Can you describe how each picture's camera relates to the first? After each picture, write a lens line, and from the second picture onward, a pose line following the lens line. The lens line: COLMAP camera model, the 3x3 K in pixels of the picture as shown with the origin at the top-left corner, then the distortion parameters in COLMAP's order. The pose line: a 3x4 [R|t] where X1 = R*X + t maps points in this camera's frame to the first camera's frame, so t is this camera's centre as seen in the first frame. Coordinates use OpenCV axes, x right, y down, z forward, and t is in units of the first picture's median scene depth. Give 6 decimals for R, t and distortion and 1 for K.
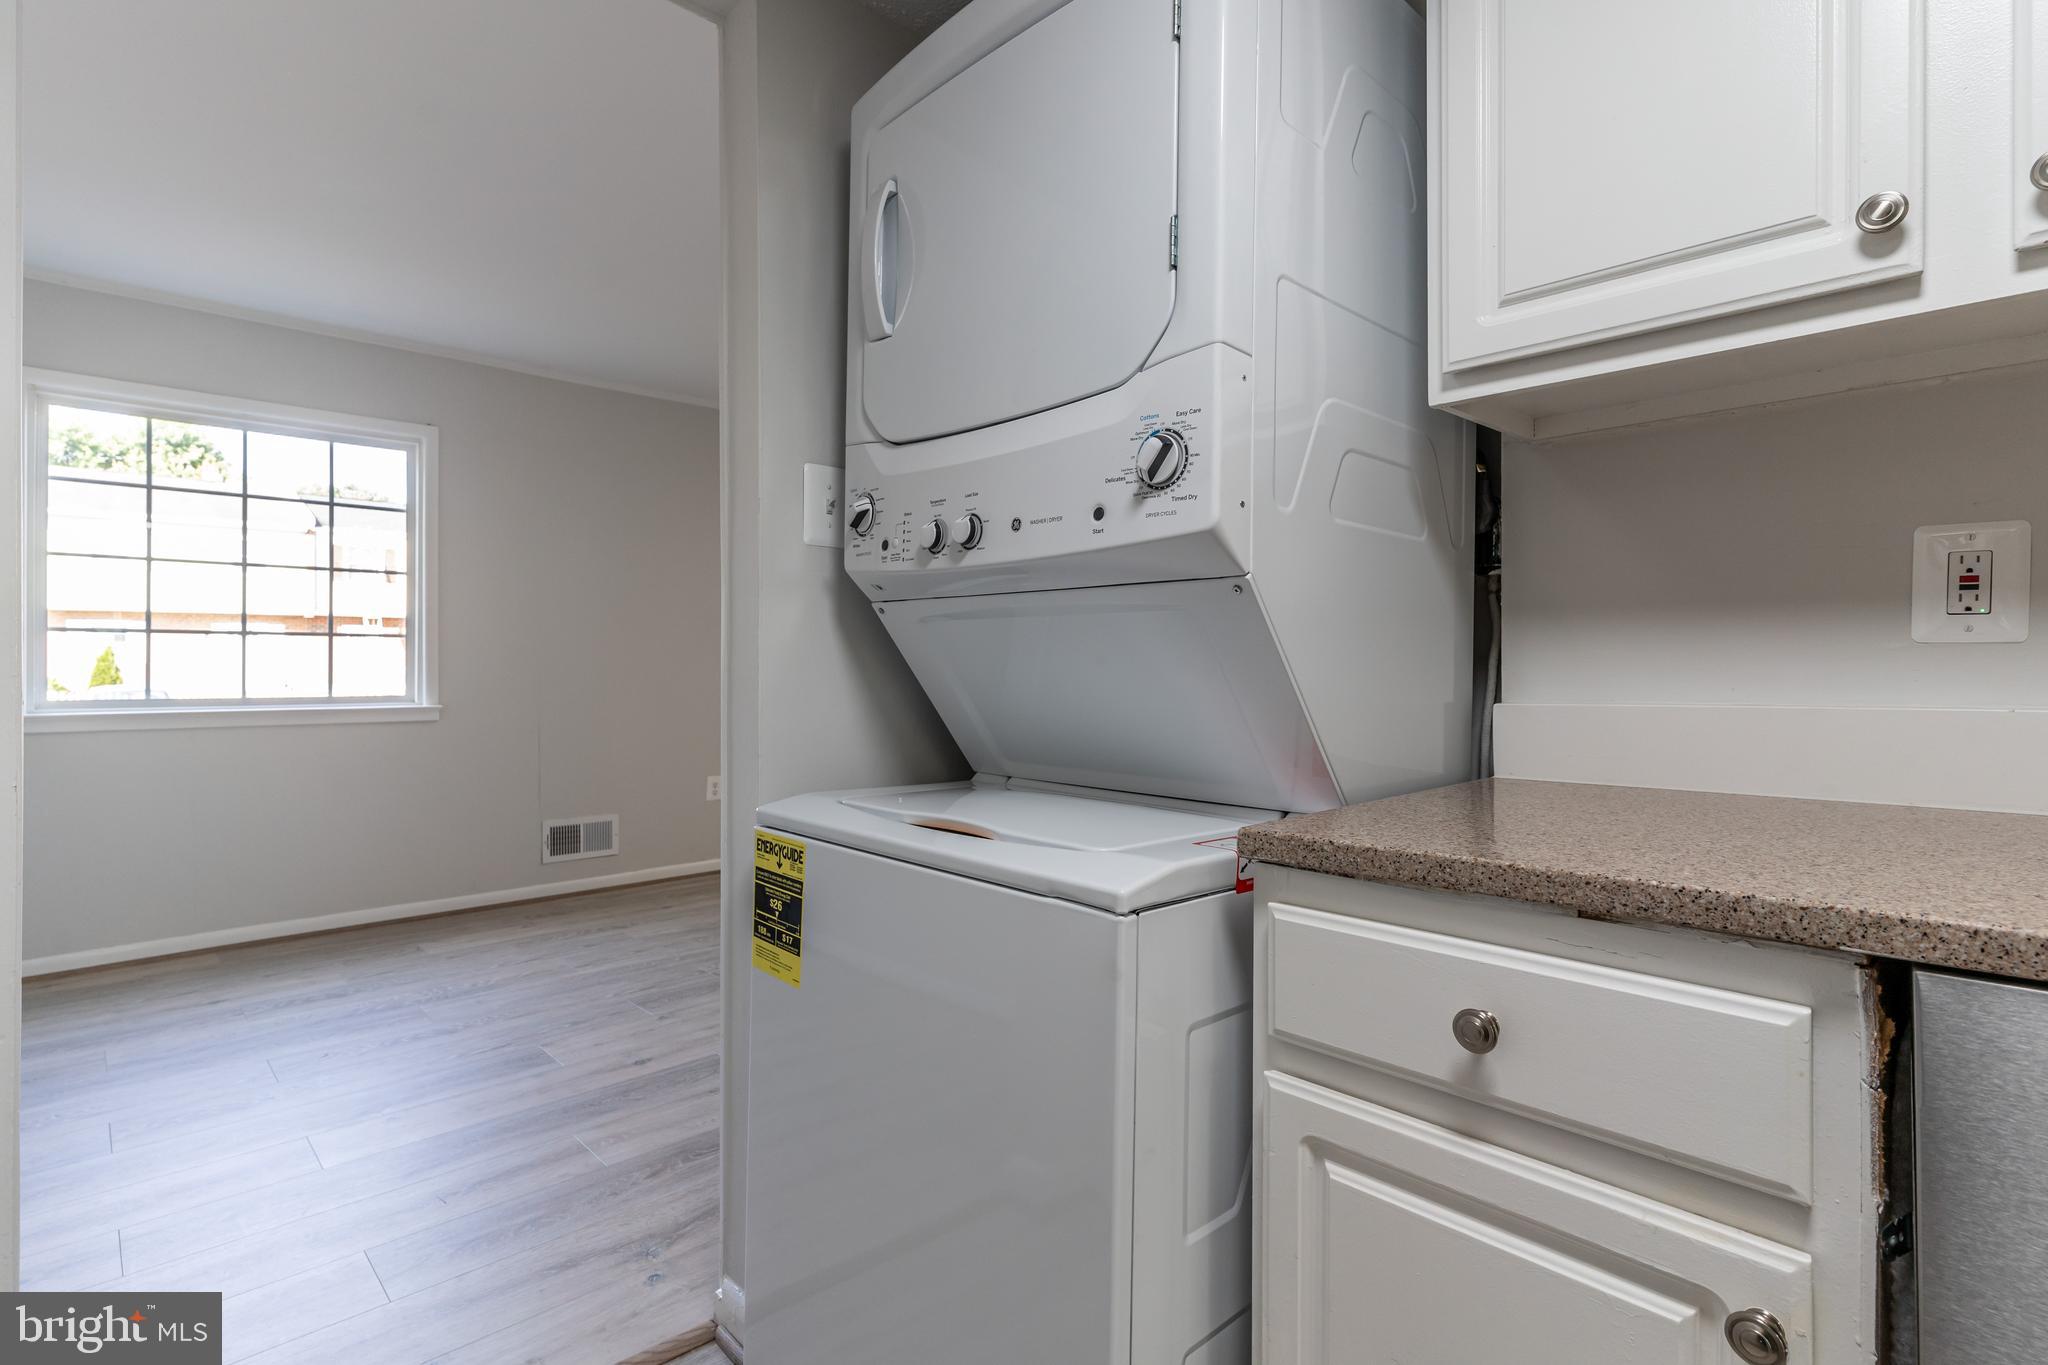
lens RADIAL K [[981.9, 0, 1013.1], [0, 981.9, 672.1], [0, 0, 1]] dist [0.002409, -0.000100]
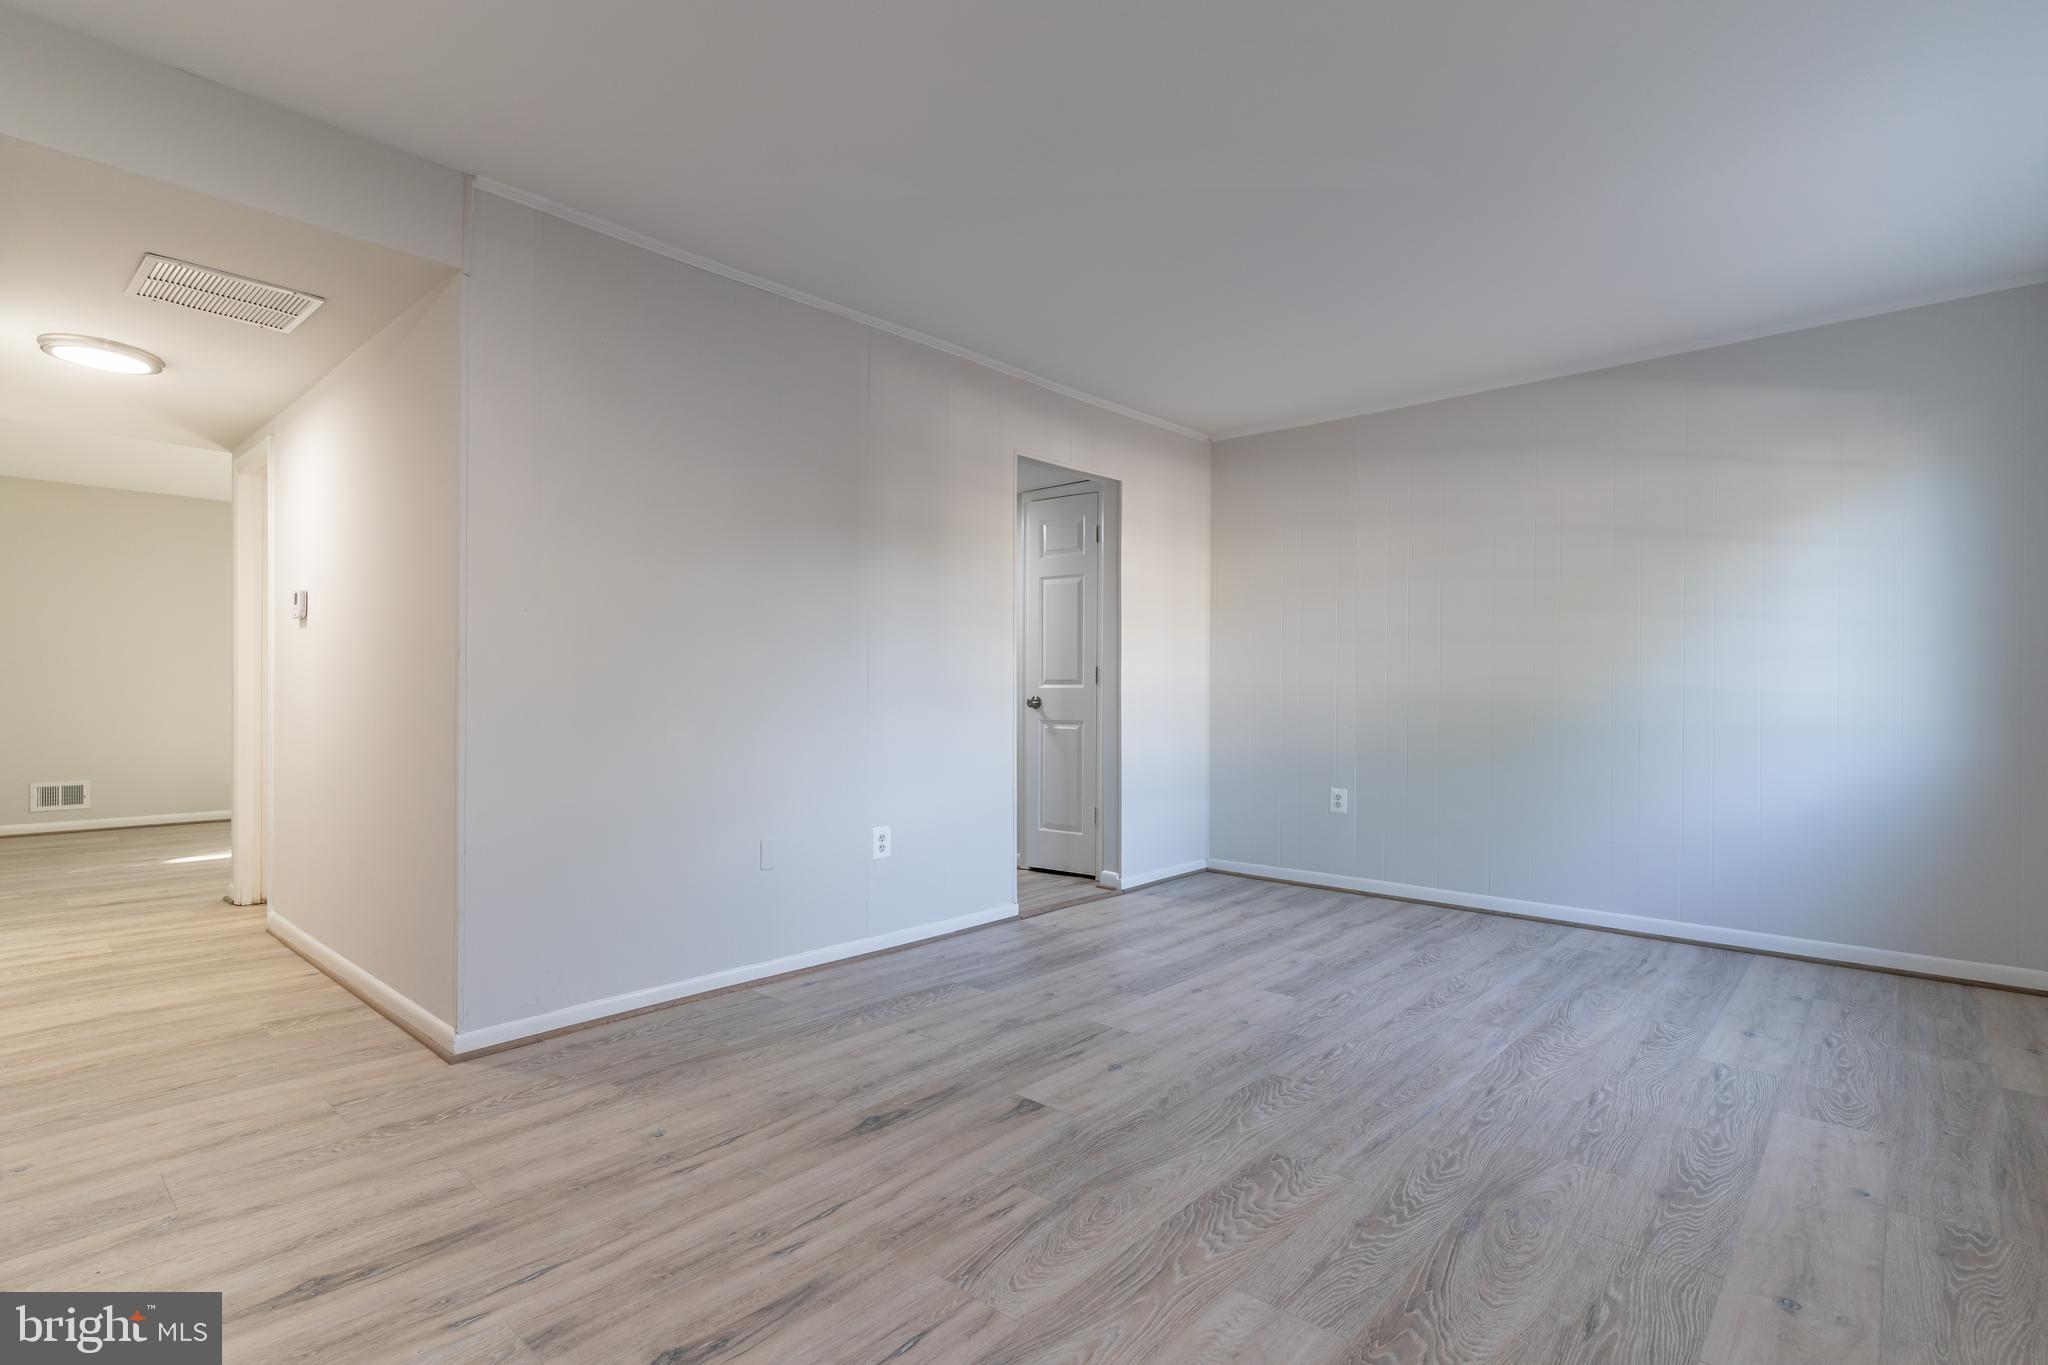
lens RADIAL K [[981.9, 0, 1022.9], [0, 981.9, 702.8], [0, 0, 1]] dist [0.002409, -0.000100]
pose [[-0.996724, 0.001725, -0.080859, -0.042219], [0.000606, 0.999904, 0.013866, 0.004680], [0.080875, 0.013771, -0.996629, 1.868830]]
